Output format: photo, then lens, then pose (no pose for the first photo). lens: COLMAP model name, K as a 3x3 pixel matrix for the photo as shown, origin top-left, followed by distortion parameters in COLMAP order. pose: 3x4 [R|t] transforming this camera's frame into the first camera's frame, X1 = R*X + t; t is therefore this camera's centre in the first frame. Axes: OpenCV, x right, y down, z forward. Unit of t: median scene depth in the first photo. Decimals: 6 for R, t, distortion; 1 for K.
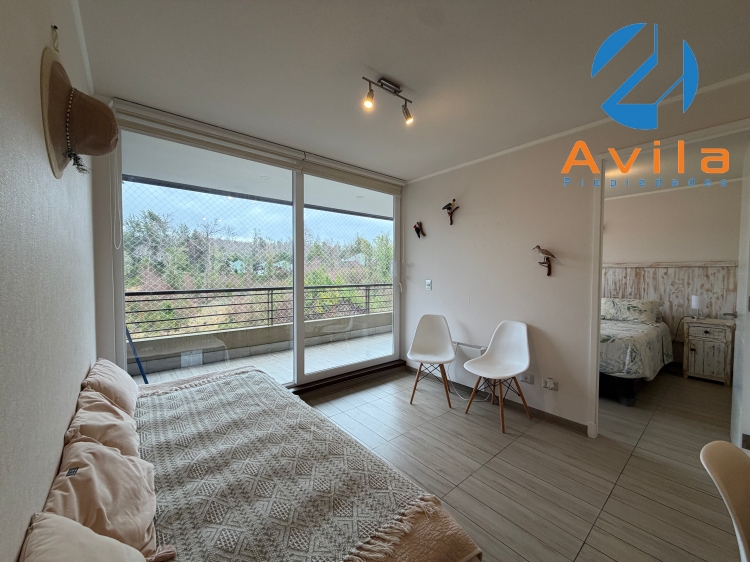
lens RADIAL K [[297.0, 0, 373.4], [0, 297.0, 282.7], [0, 0, 1]] dist [0.000152, -0.000176]
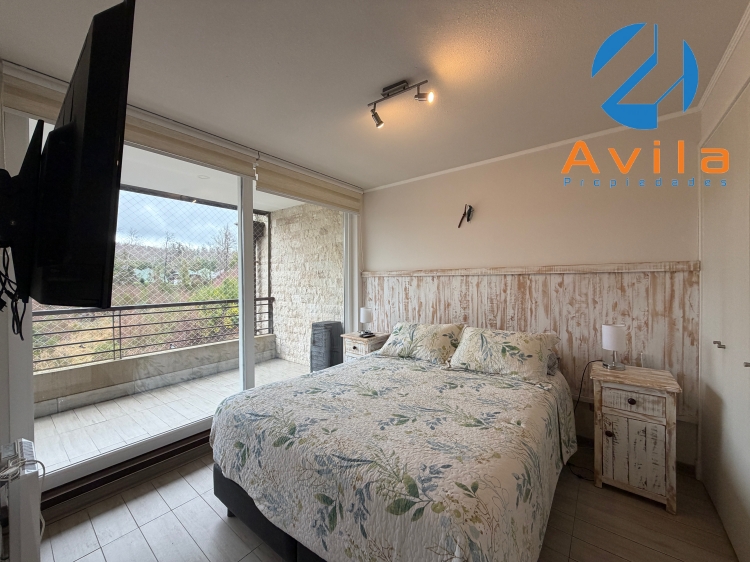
lens RADIAL K [[297.0, 0, 373.4], [0, 297.0, 282.6], [0, 0, 1]] dist [0.000152, -0.000176]
pose [[0.978586, -0.011195, 0.205535, 0.533301], [0.016652, 0.999553, -0.024838, -0.027773], [-0.205165, 0.027729, 0.978334, 0.533857]]
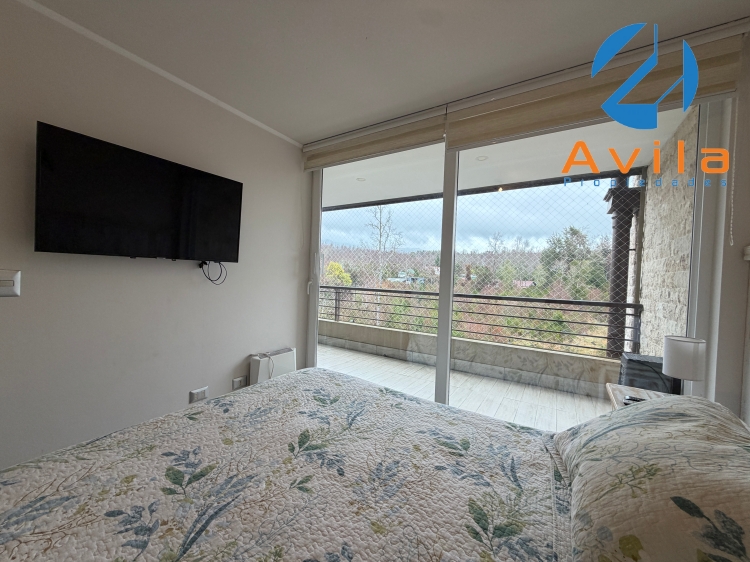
lens RADIAL K [[297.0, 0, 373.7], [0, 297.0, 282.1], [0, 0, 1]] dist [0.000152, -0.000176]
pose [[0.310543, 0.024726, -0.950238, 0.894052], [-0.071055, 0.997469, 0.002734, -0.014482], [0.947900, 0.066670, 0.311514, 0.959326]]
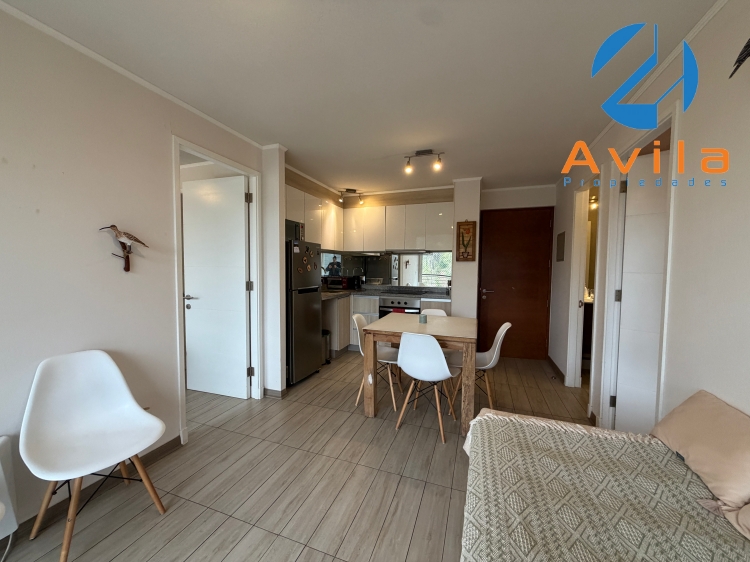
lens RADIAL K [[297.0, 0, 373.5], [0, 297.0, 283.1], [0, 0, 1]] dist [0.000152, -0.000176]
pose [[-0.503141, -0.054624, 0.862476, -0.205029], [0.020017, 0.996996, 0.074821, -0.023438], [-0.863973, 0.054910, -0.500536, 0.561703]]
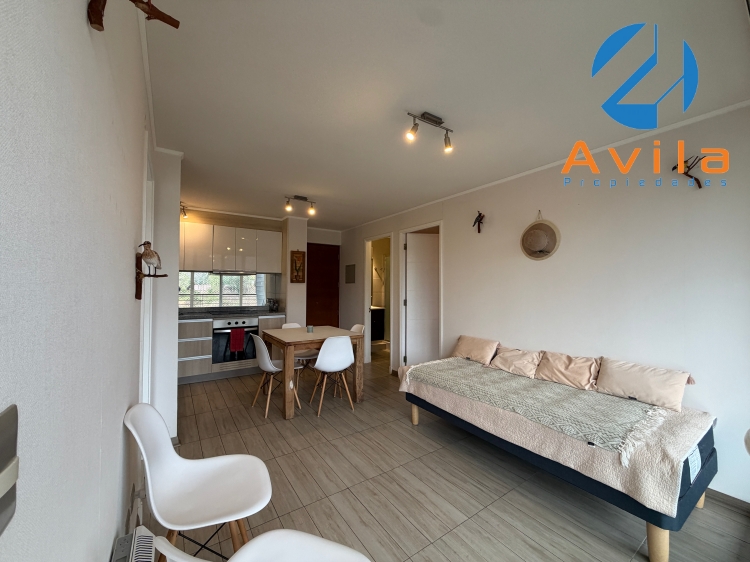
lens RADIAL K [[297.0, 0, 375.1], [0, 297.0, 283.5], [0, 0, 1]] dist [0.000152, -0.000176]
pose [[-0.995654, -0.008956, 0.092702, 0.071755], [-0.006837, 0.999709, 0.023150, -0.043990], [-0.092883, 0.022415, -0.995425, 0.991545]]
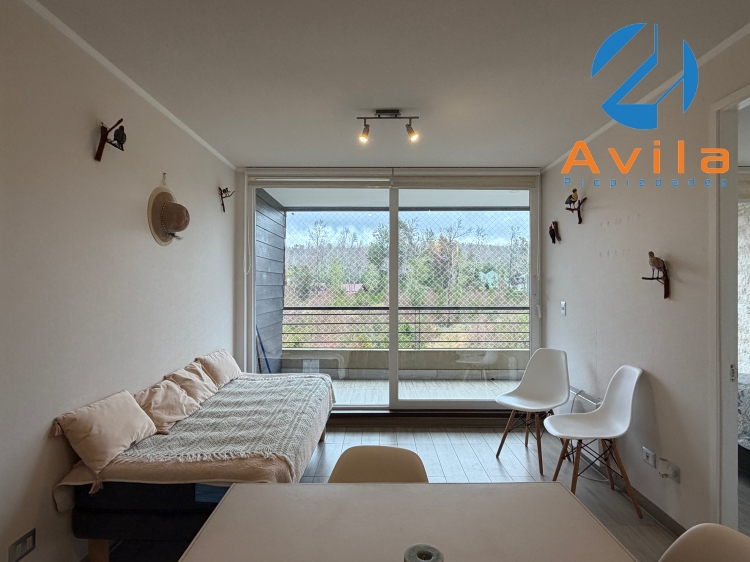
lens RADIAL K [[425.4, 0, 376.8], [0, 425.4, 286.8], [0, 0, 1]] dist [0.004538, -0.000020]
pose [[0.766218, -0.001569, -0.642578, 0.464701], [-0.021115, 0.999396, -0.027618, -0.006419], [0.642233, 0.034729, 0.765722, -0.069153]]
